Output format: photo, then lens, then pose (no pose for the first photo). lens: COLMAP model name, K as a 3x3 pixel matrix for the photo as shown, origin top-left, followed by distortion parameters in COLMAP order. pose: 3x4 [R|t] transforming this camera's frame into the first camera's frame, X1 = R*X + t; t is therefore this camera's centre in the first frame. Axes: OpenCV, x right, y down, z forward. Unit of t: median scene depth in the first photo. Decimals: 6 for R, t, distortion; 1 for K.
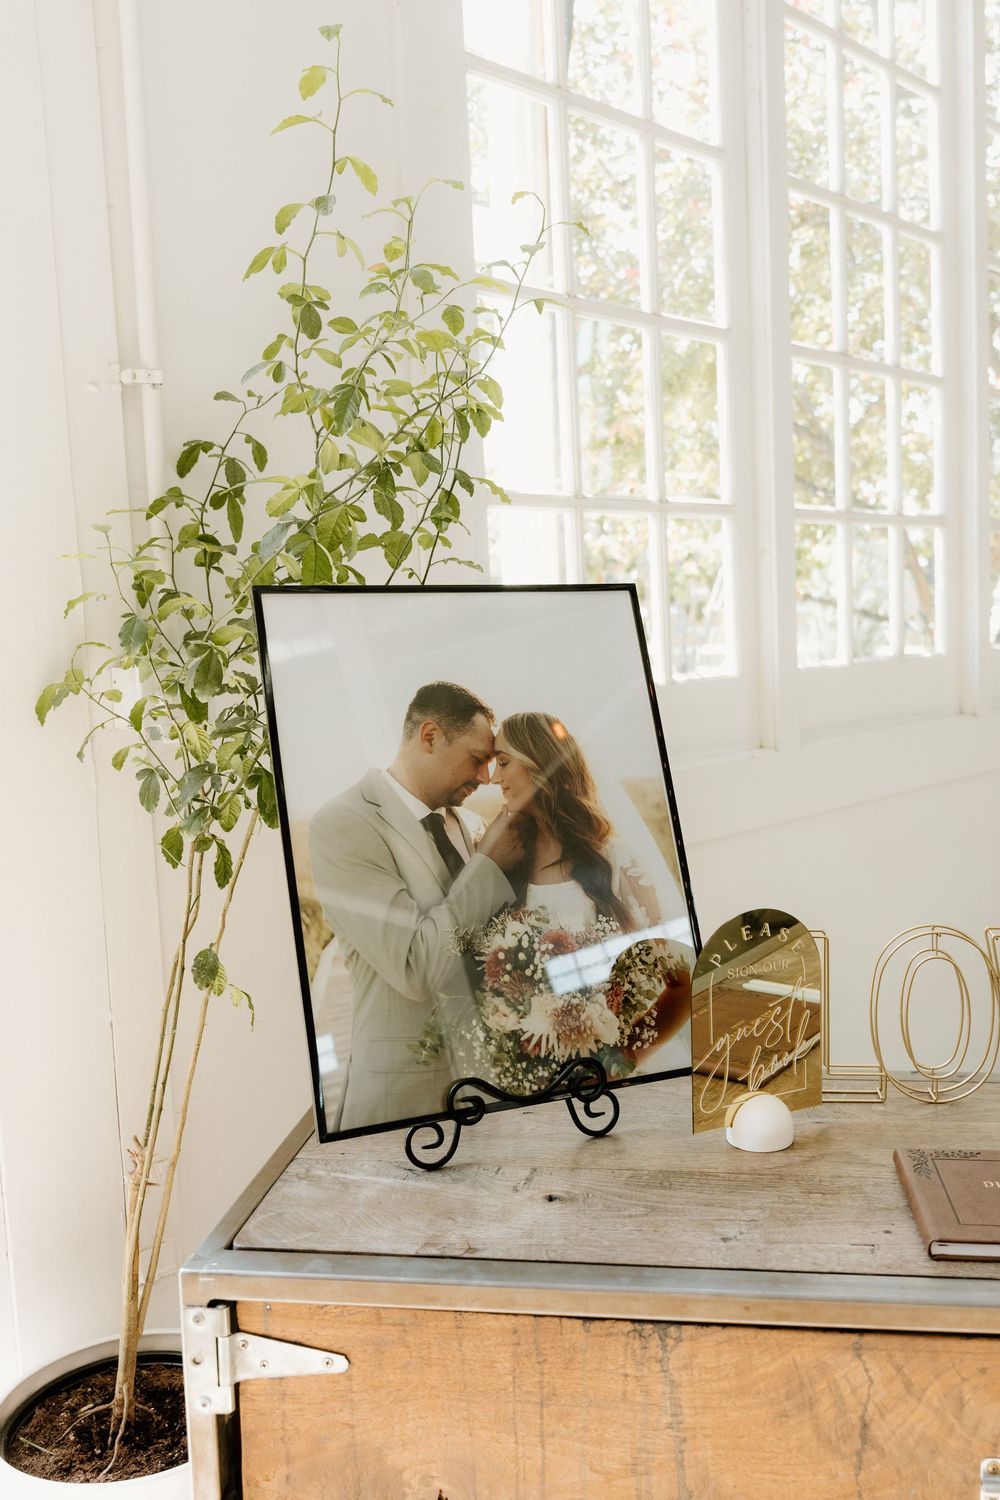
lens RADIAL K [[1405.2, 0, 500.0], [0, 1405.2, 750.0], [0, 0, 1]] dist [-0.114975, 0.148277]
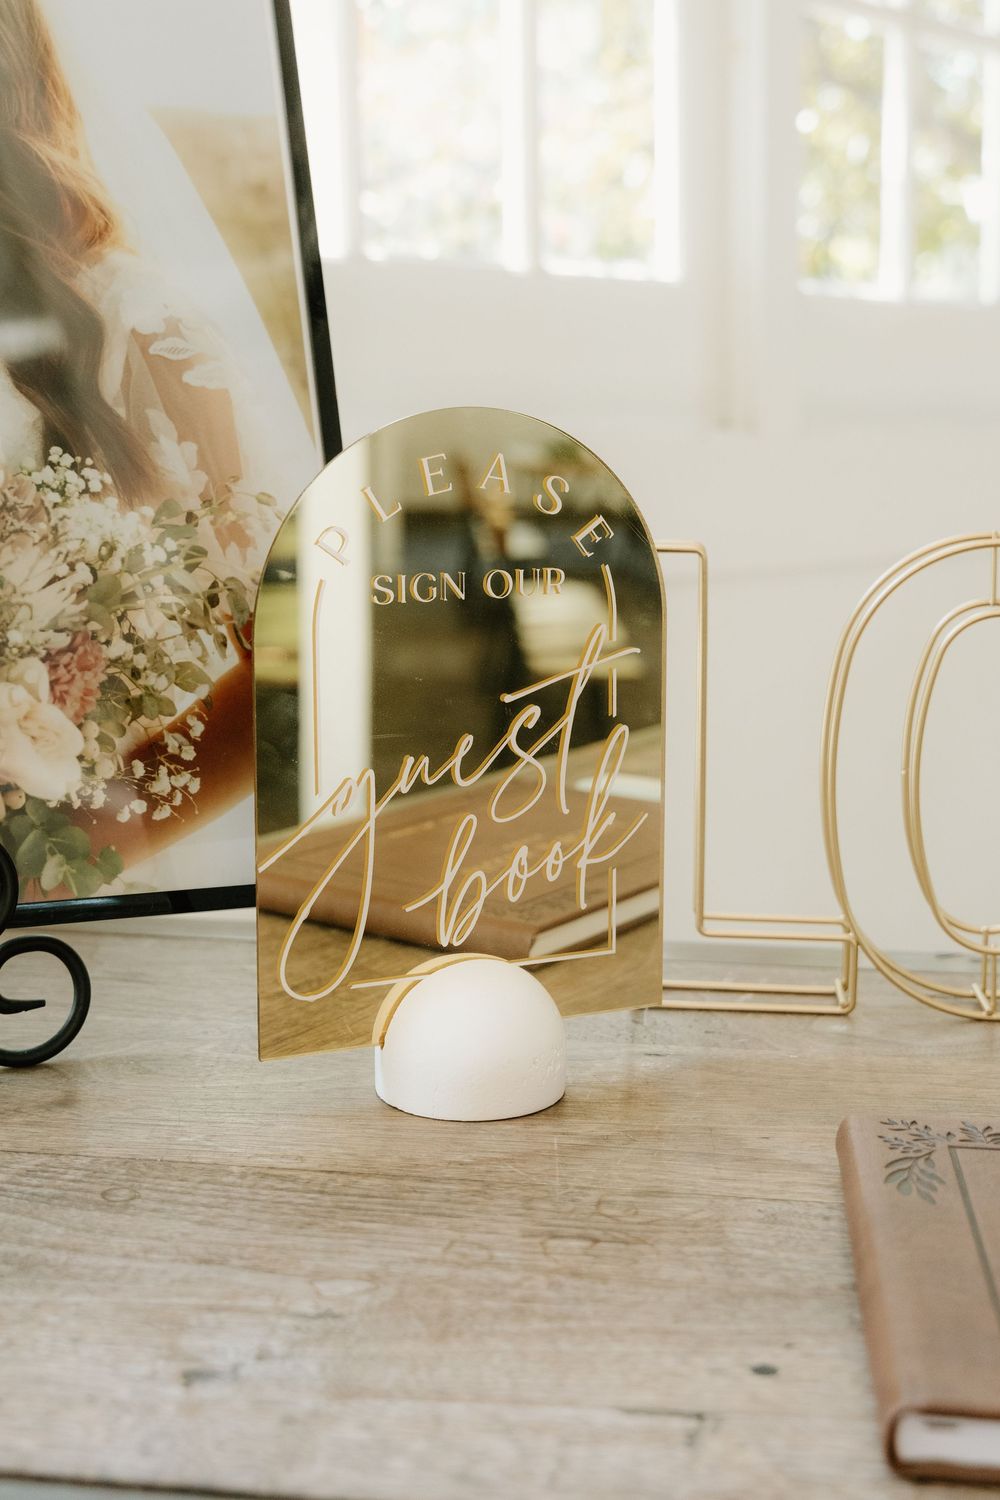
lens RADIAL K [[2000.8, 0, 493.2], [0, 2000.8, 730.1], [0, 0, 1]] dist [-0.030051, -0.007935]
pose [[0.999349, 0.031859, 0.016905, 0.182467], [-0.032419, 0.998897, 0.033966, 0.174350], [-0.015804, -0.034492, 0.999280, 0.506225]]
